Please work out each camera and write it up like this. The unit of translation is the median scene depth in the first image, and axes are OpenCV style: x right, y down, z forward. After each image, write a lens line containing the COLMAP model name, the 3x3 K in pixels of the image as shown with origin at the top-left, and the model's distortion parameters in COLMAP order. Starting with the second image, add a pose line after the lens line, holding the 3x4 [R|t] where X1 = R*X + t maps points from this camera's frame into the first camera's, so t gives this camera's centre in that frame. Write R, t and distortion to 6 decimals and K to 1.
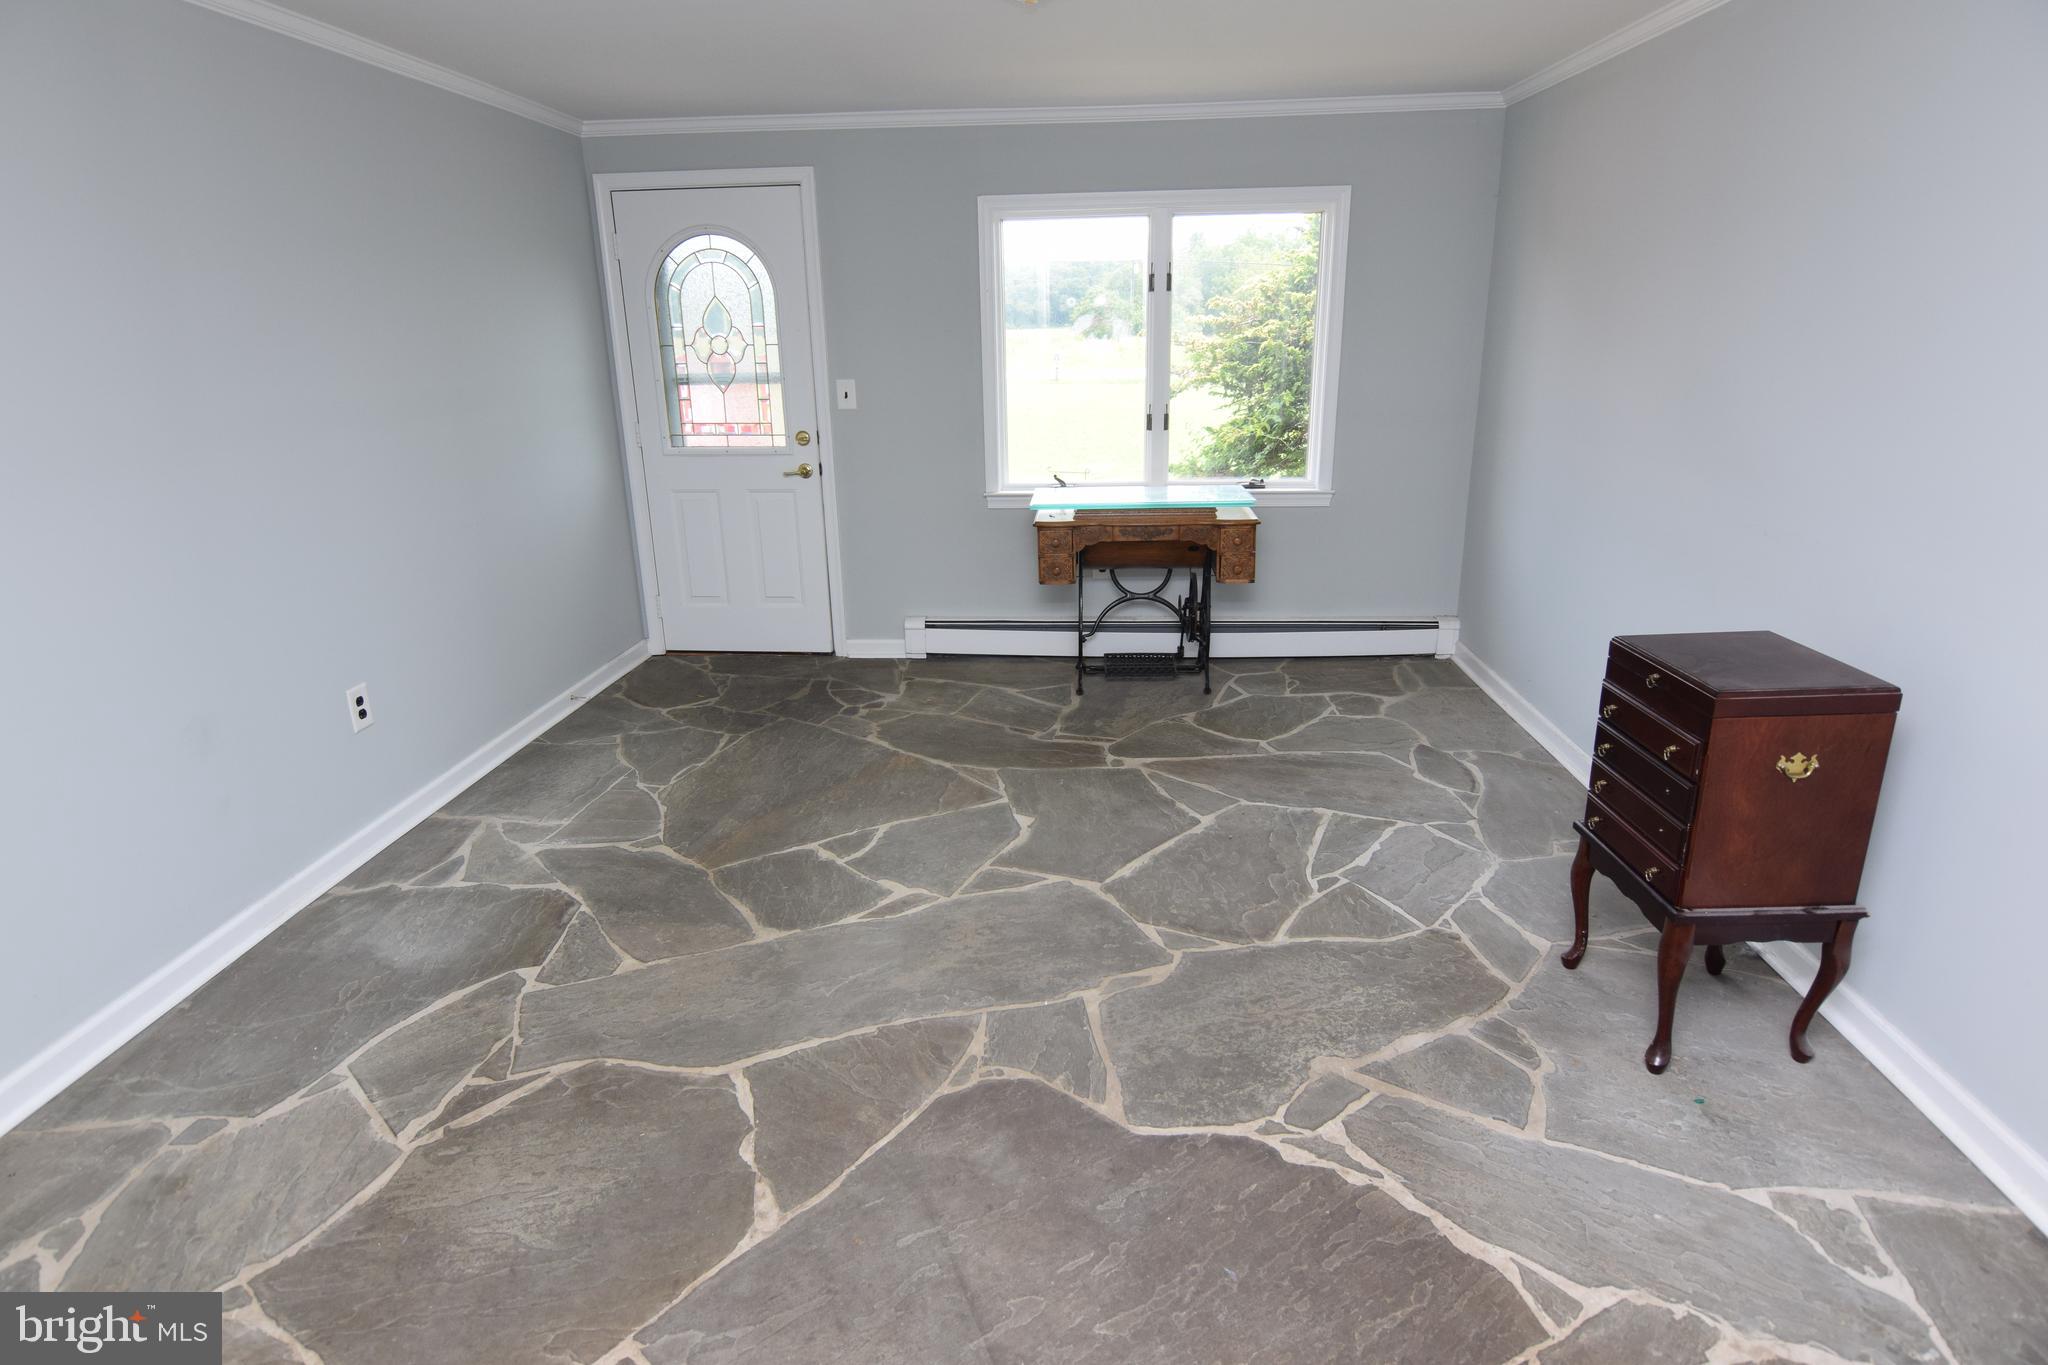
lens RADIAL K [[1089.6, 0, 1015.4], [0, 1089.6, 669.1], [0, 0, 1]] dist [0.004459, -0.017495]
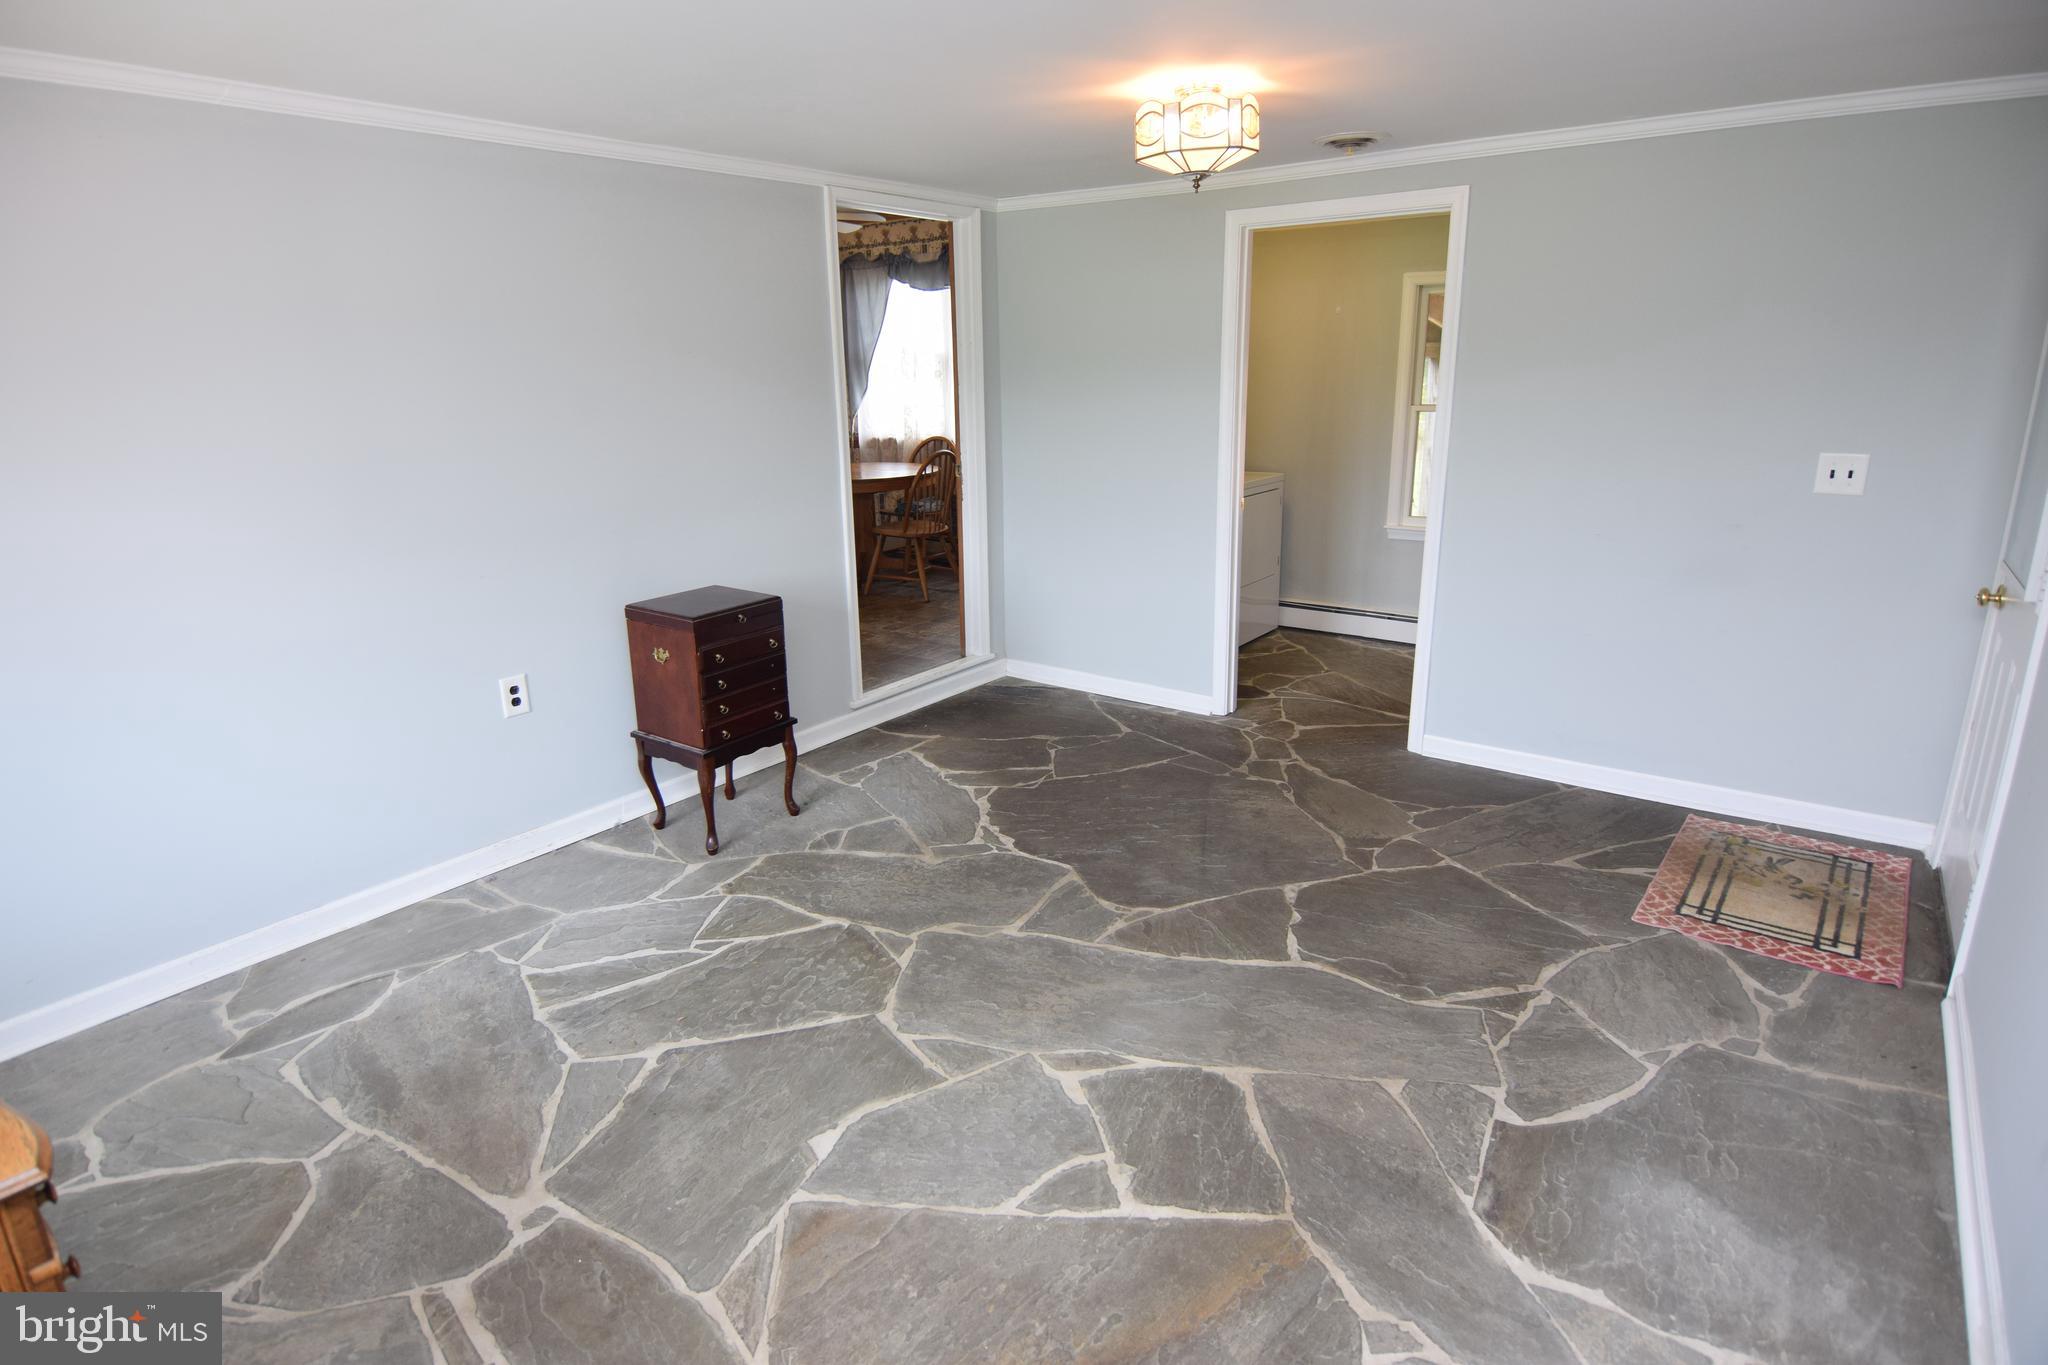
lens RADIAL K [[1089.6, 0, 1015.4], [0, 1089.6, 669.1], [0, 0, 1]] dist [0.004459, -0.017495]
pose [[-0.839993, -0.113739, 0.530542, -0.520472], [0.196087, 0.848069, 0.492269, -0.524889], [-0.505927, 0.517535, -0.690070, 1.569185]]
